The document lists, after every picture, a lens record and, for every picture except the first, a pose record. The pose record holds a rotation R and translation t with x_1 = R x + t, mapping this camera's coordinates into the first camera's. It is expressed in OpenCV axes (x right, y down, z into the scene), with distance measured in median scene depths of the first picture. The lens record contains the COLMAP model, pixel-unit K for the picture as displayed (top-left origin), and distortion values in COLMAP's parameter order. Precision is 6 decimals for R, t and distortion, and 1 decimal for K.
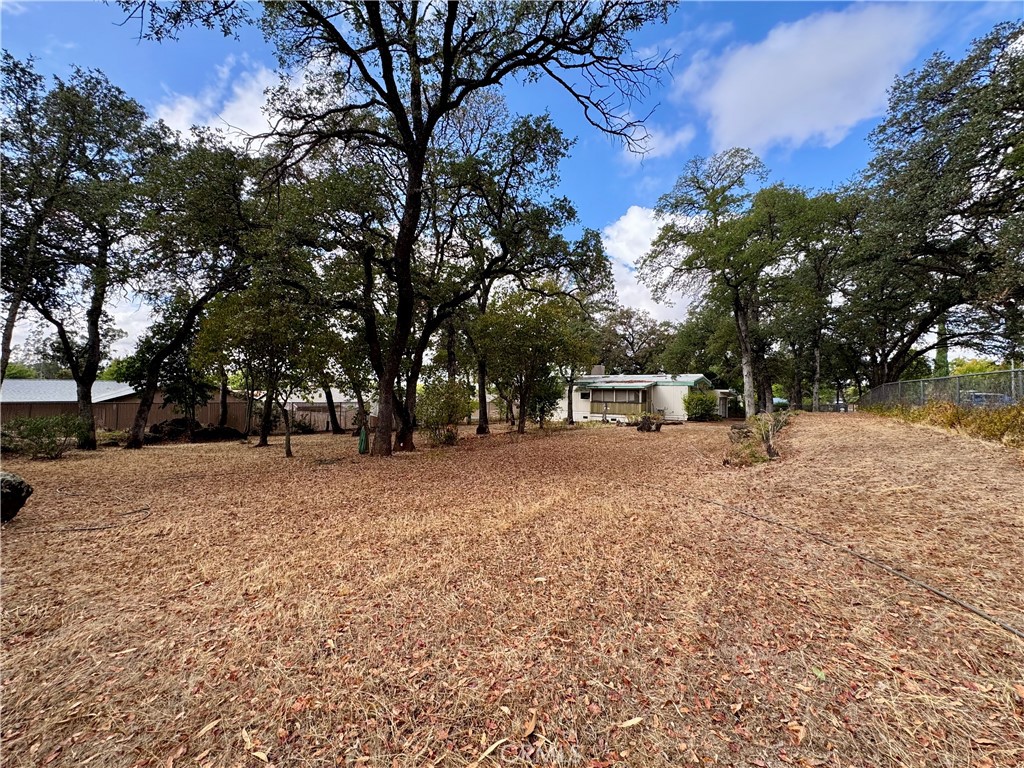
lens RADIAL K [[411.5, 0, 512.0], [0, 411.5, 384.0], [0, 0, 1]] dist [0.000354, -0.000092]
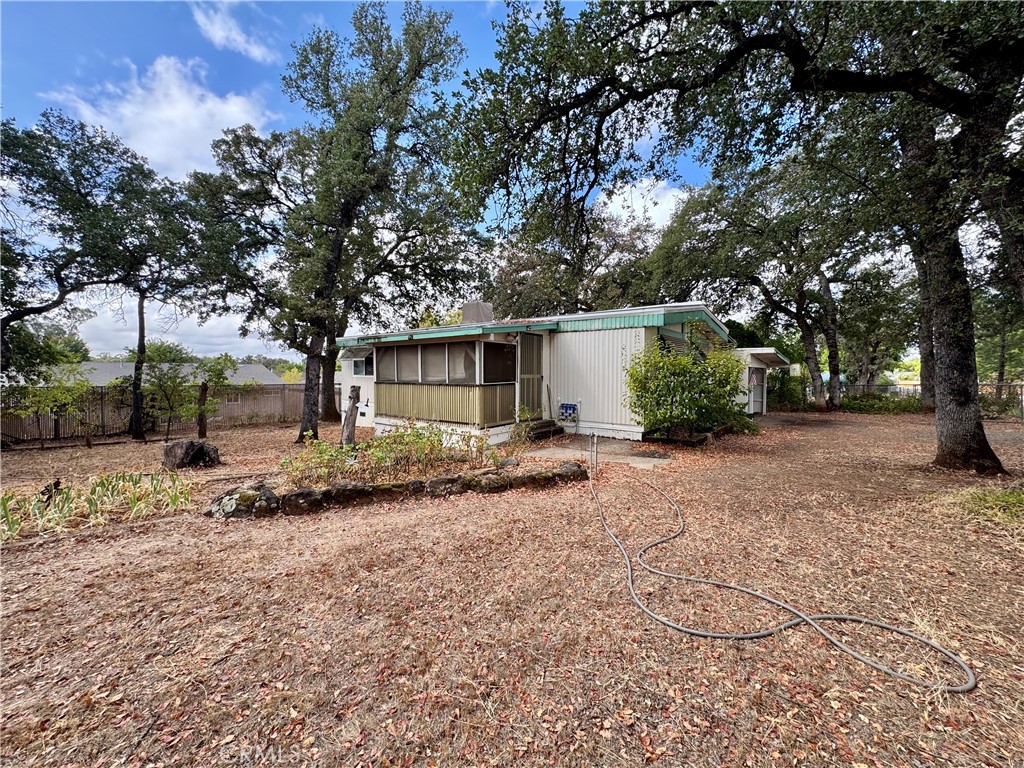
lens RADIAL K [[411.5, 0, 512.0], [0, 411.5, 384.0], [0, 0, 1]] dist [0.000354, -0.000092]
pose [[0.999127, -0.010426, -0.040456, 0.339083], [0.012422, 0.998702, 0.049401, 0.030097], [0.039888, -0.049861, 0.997959, 0.689725]]
